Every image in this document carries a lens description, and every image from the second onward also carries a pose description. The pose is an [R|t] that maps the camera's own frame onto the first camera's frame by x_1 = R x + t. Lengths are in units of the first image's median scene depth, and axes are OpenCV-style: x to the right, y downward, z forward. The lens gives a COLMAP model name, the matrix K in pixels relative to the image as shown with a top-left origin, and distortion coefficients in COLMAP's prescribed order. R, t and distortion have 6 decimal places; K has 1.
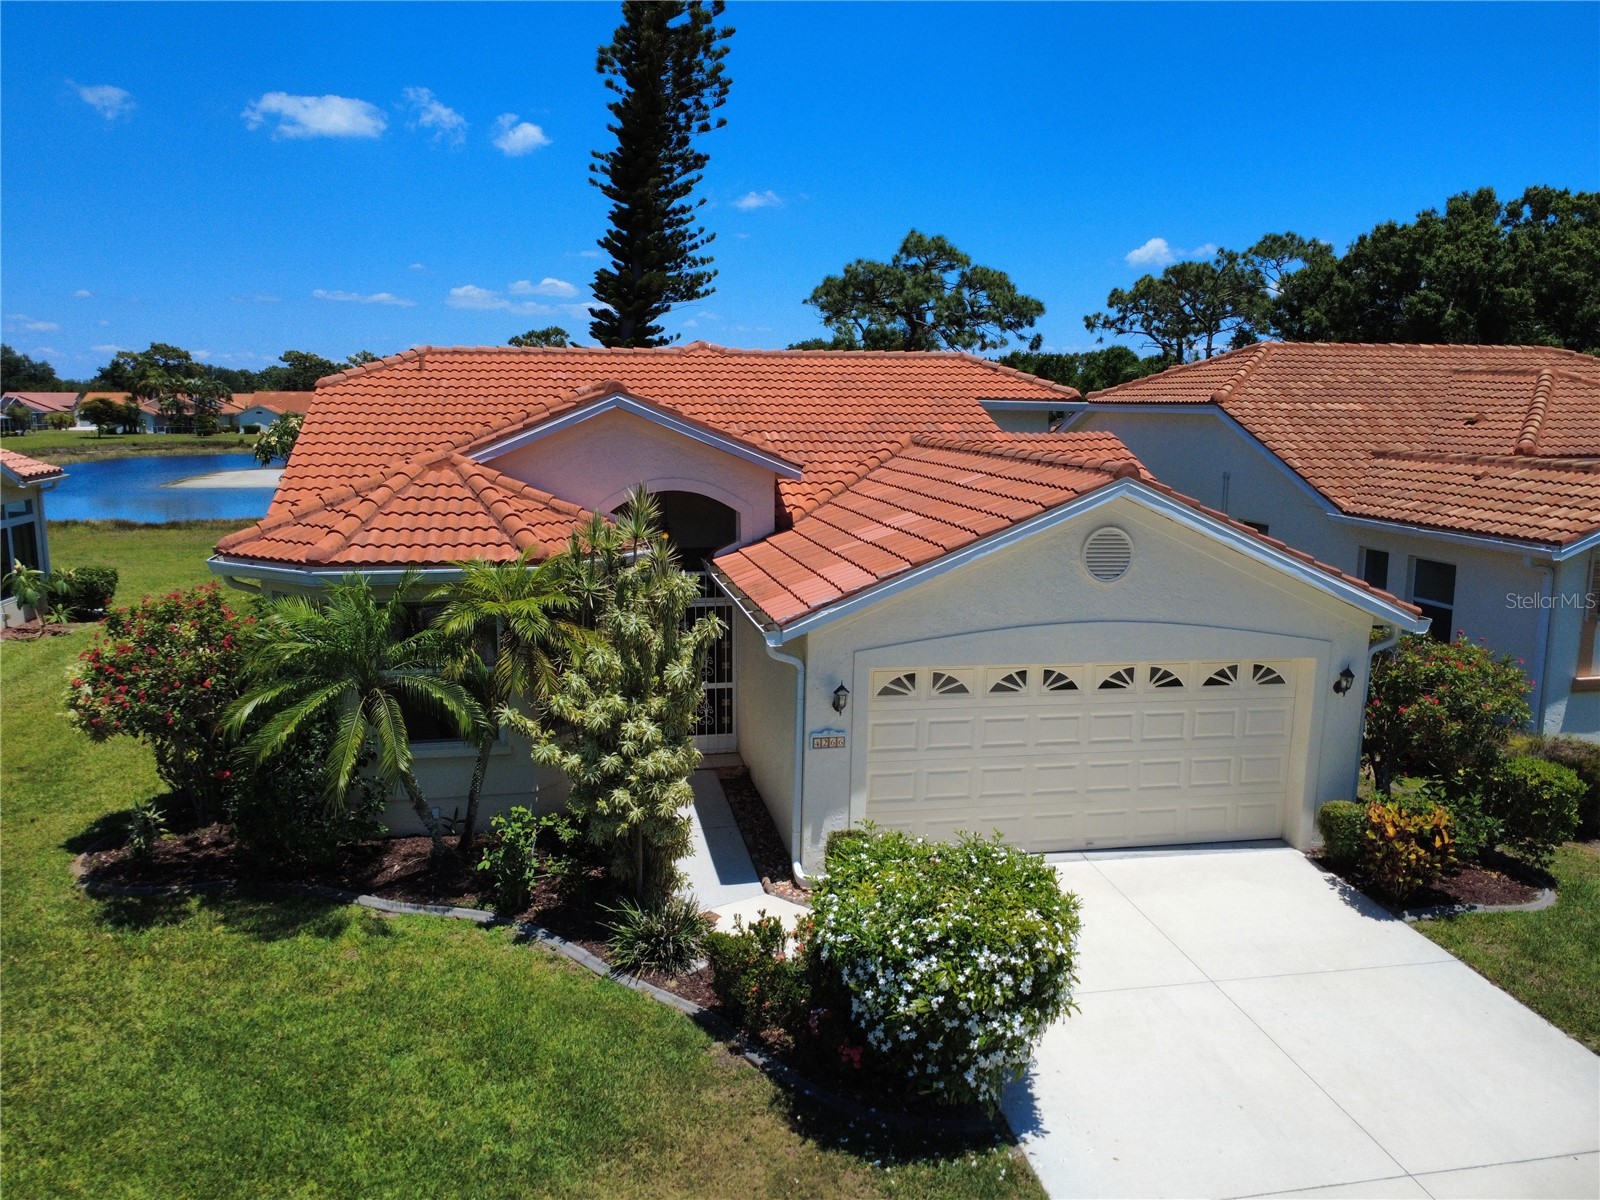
lens RADIAL K [[1201.8, 0, 800.0], [0, 1201.8, 600.0], [0, 0, 1]] dist [0.004977, 0.000786]
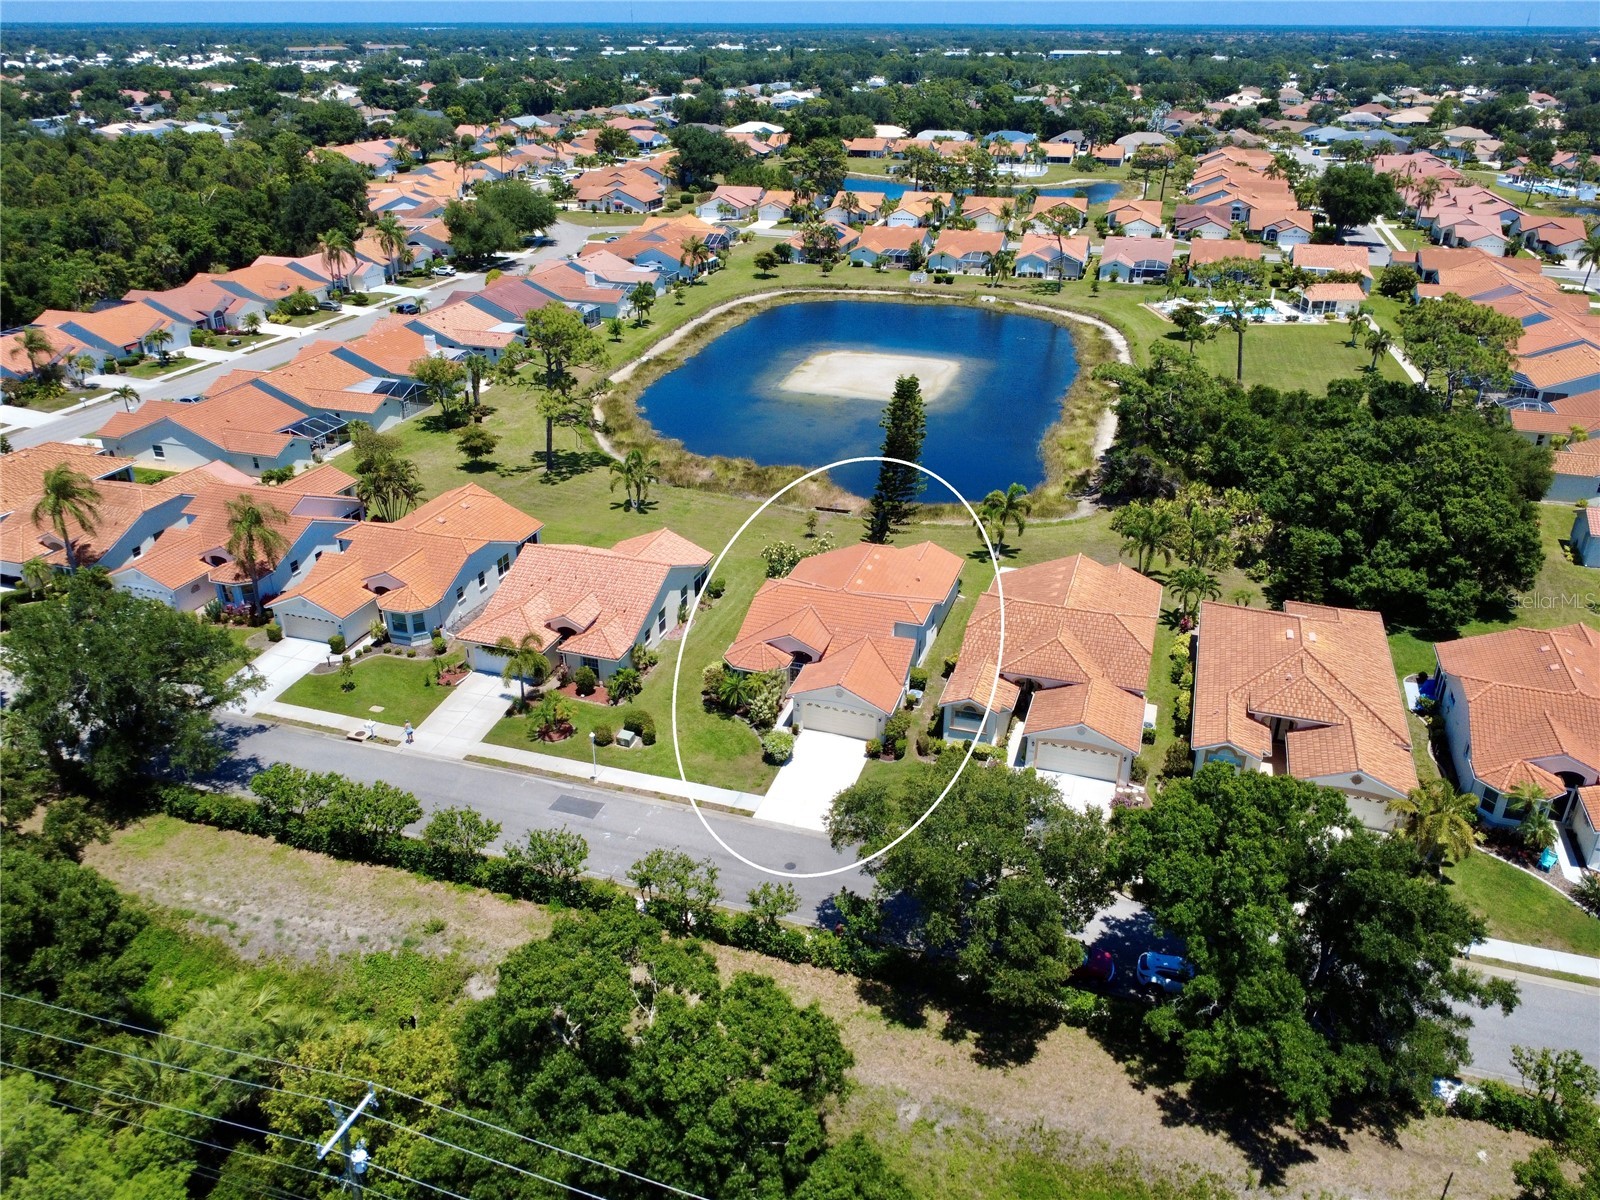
lens RADIAL K [[1201.8, 0, 800.0], [0, 1201.8, 600.0], [0, 0, 1]] dist [0.004977, 0.000786]
pose [[0.867071, 0.215973, -0.448936, 2.784979], [-0.082057, 0.950750, 0.298900, -2.360827], [0.491380, -0.222329, 0.842090, -4.292349]]
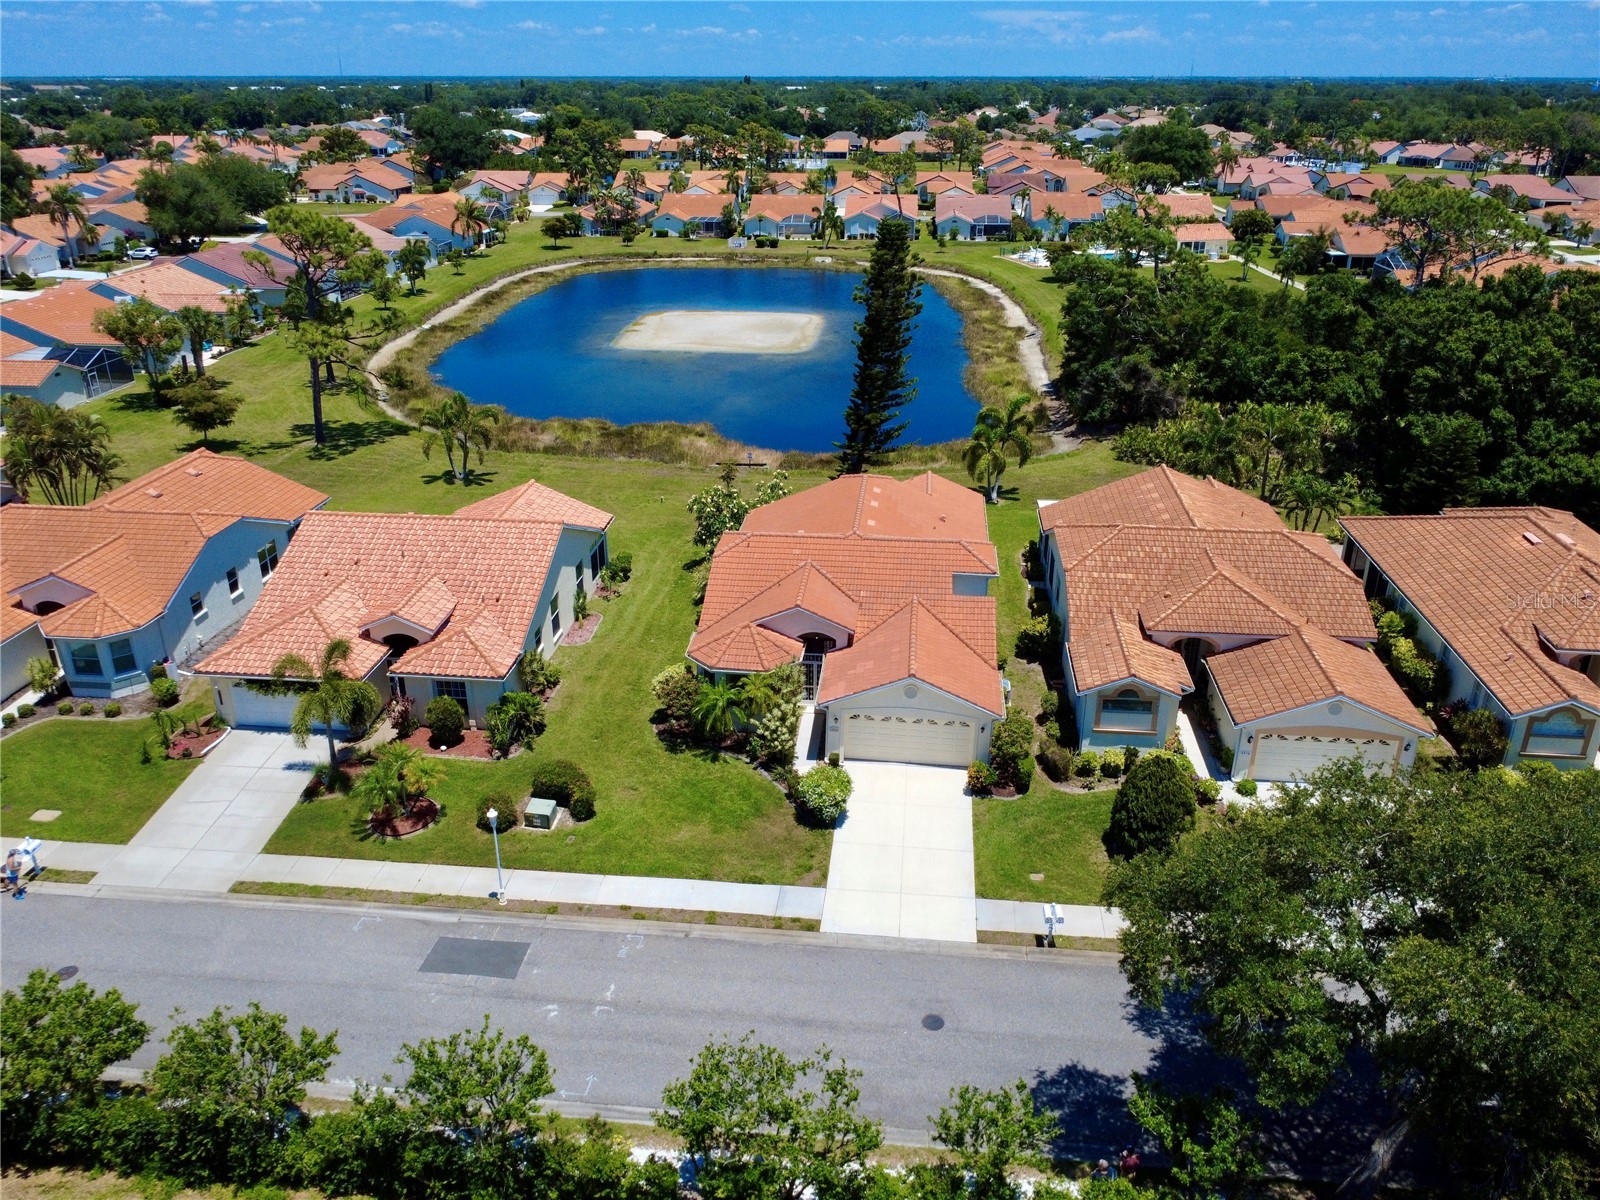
lens RADIAL K [[1201.8, 0, 800.0], [0, 1201.8, 600.0], [0, 0, 1]] dist [0.004977, 0.000786]
pose [[0.952479, 0.118930, -0.280428, 0.920616], [-0.046981, 0.966971, 0.250521, -1.205152], [0.300960, -0.225441, 0.926606, -2.436862]]
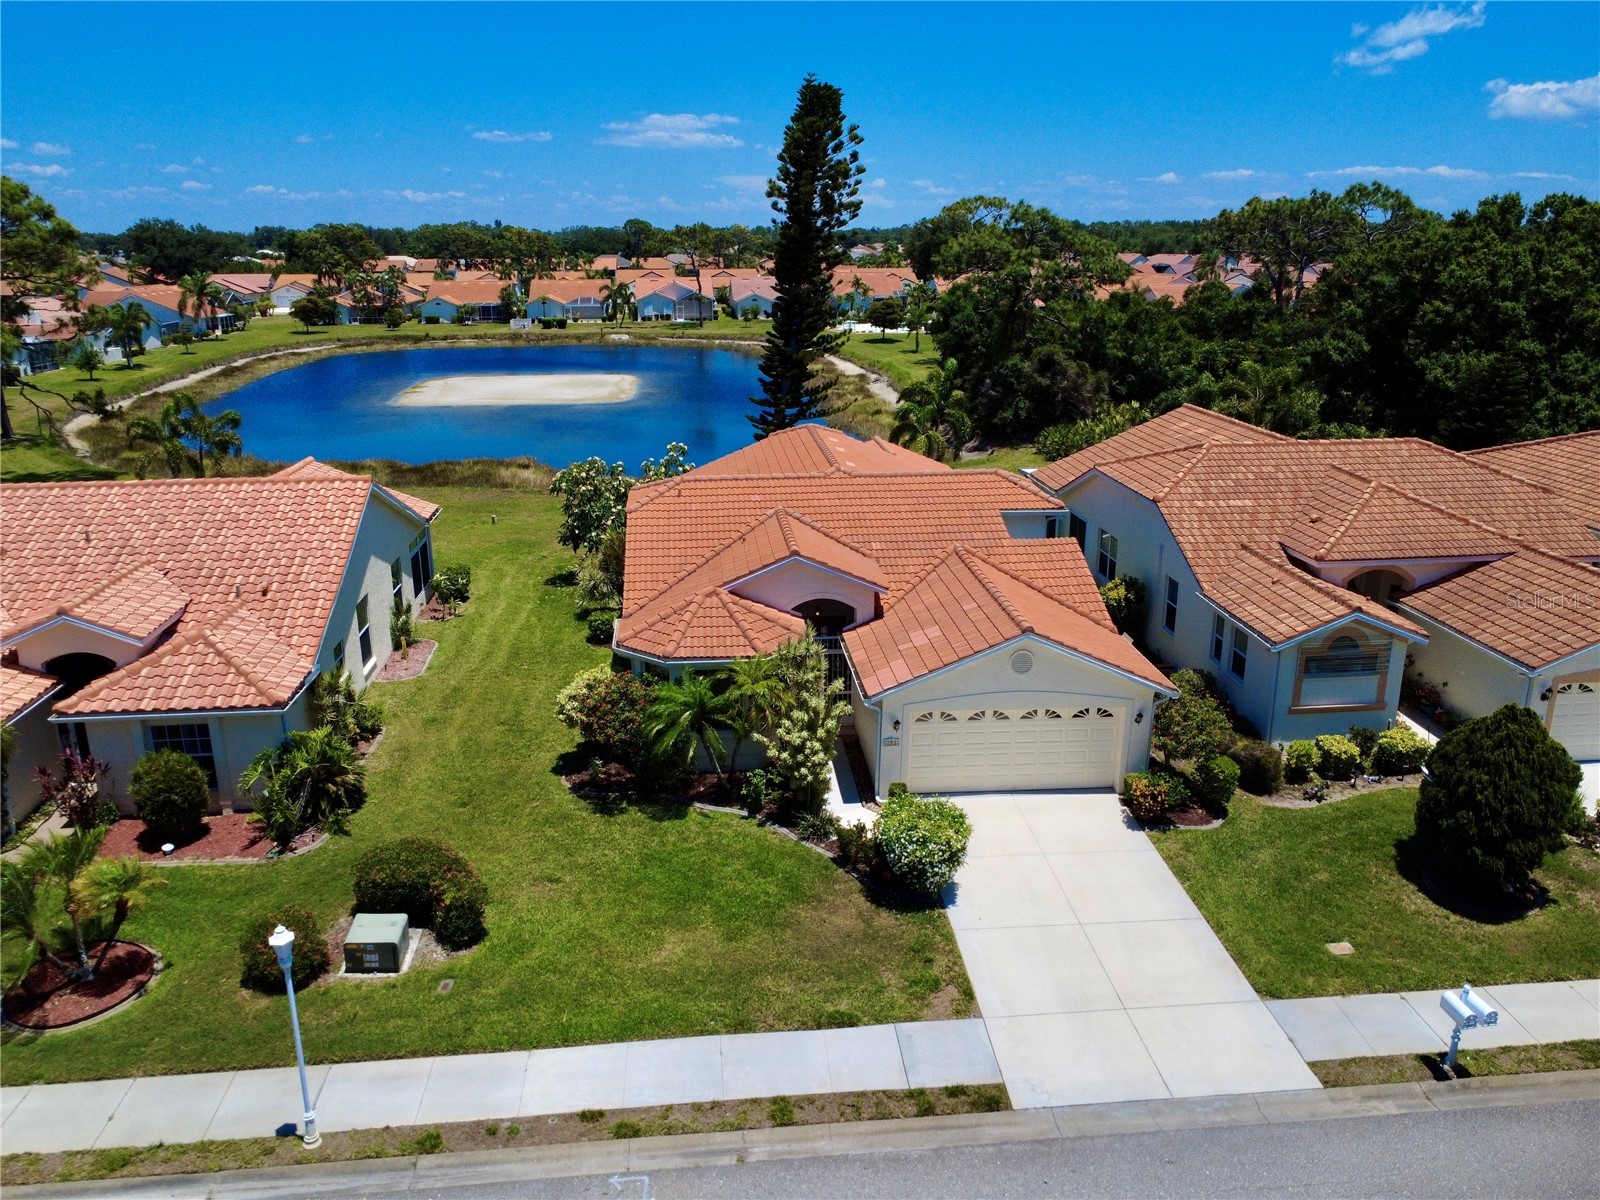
lens RADIAL K [[1201.8, 0, 800.0], [0, 1201.8, 600.0], [0, 0, 1]] dist [0.004977, 0.000786]
pose [[0.993965, 0.023433, -0.107169, 0.085065], [-0.009334, 0.991441, 0.130221, -0.423597], [0.109303, -0.128435, 0.985676, -1.162792]]
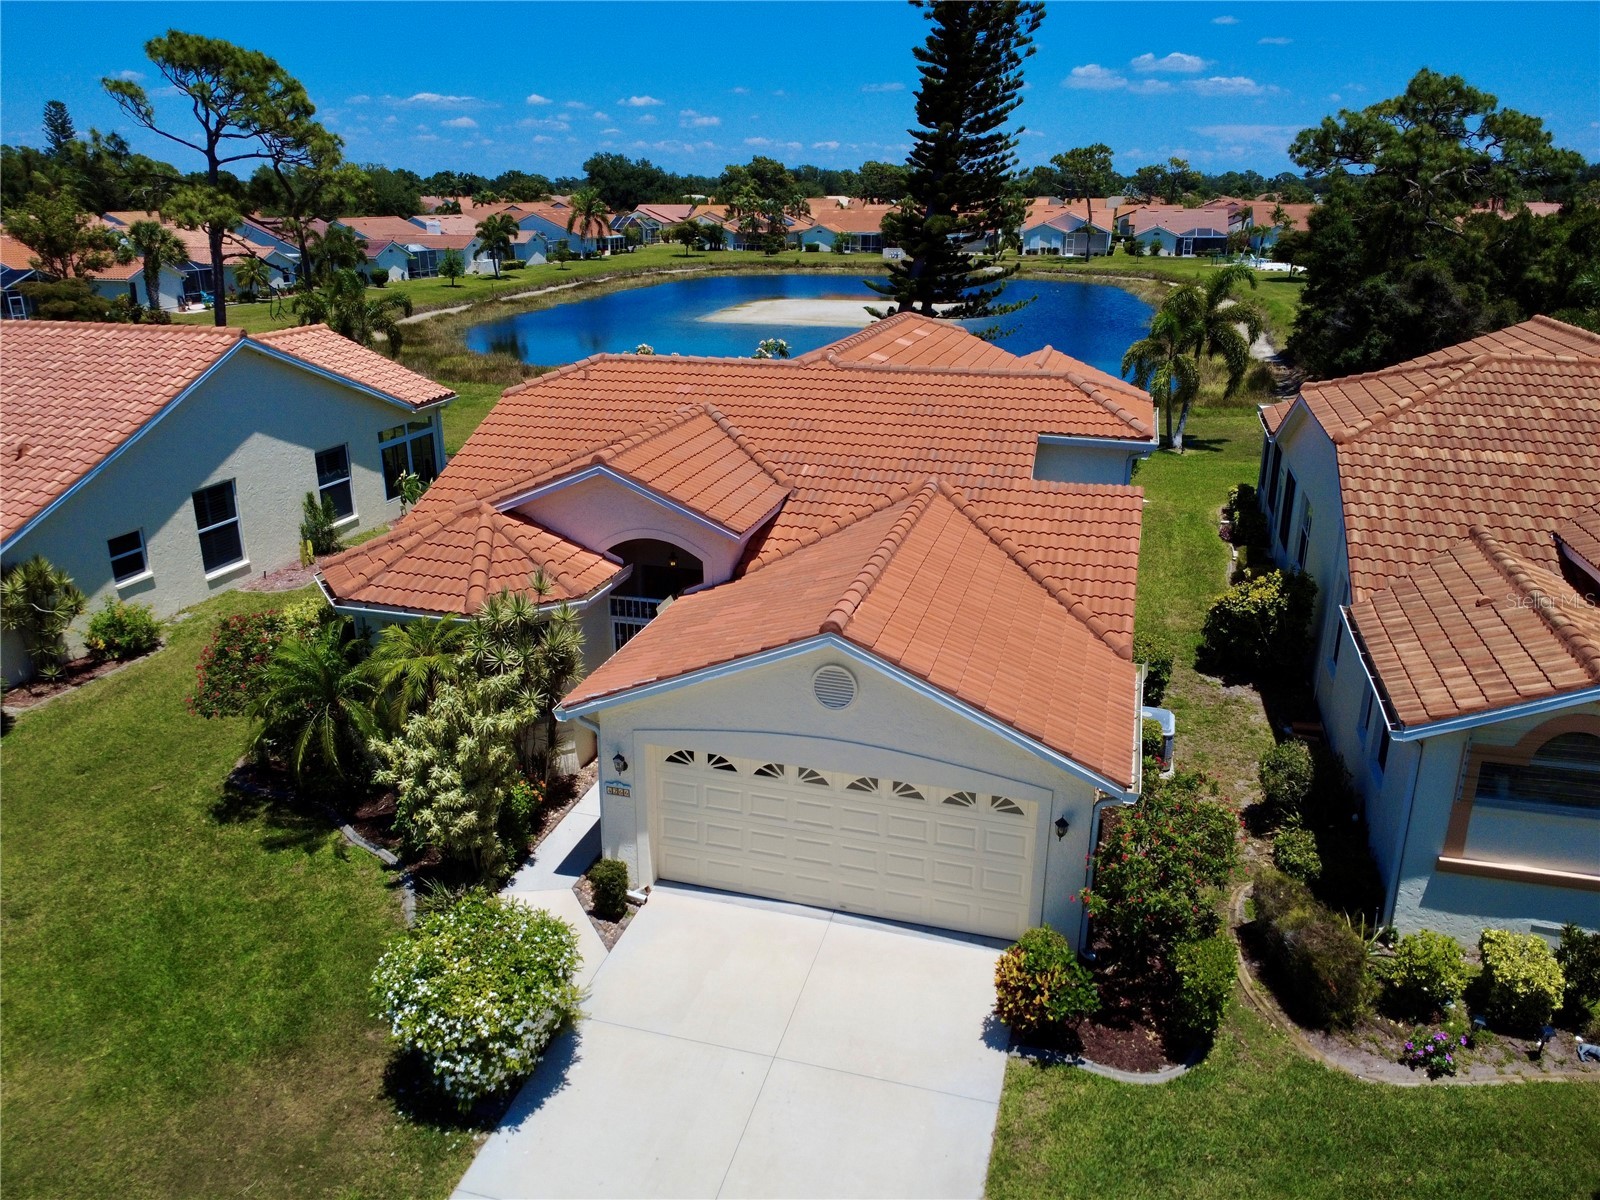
lens RADIAL K [[1201.8, 0, 800.0], [0, 1201.8, 600.0], [0, 0, 1]] dist [0.004977, 0.000786]
pose [[0.887683, 0.146711, -0.436457, 0.711450], [-0.073201, 0.980791, 0.180805, -0.324363], [0.454599, -0.128548, 0.881371, -0.035469]]
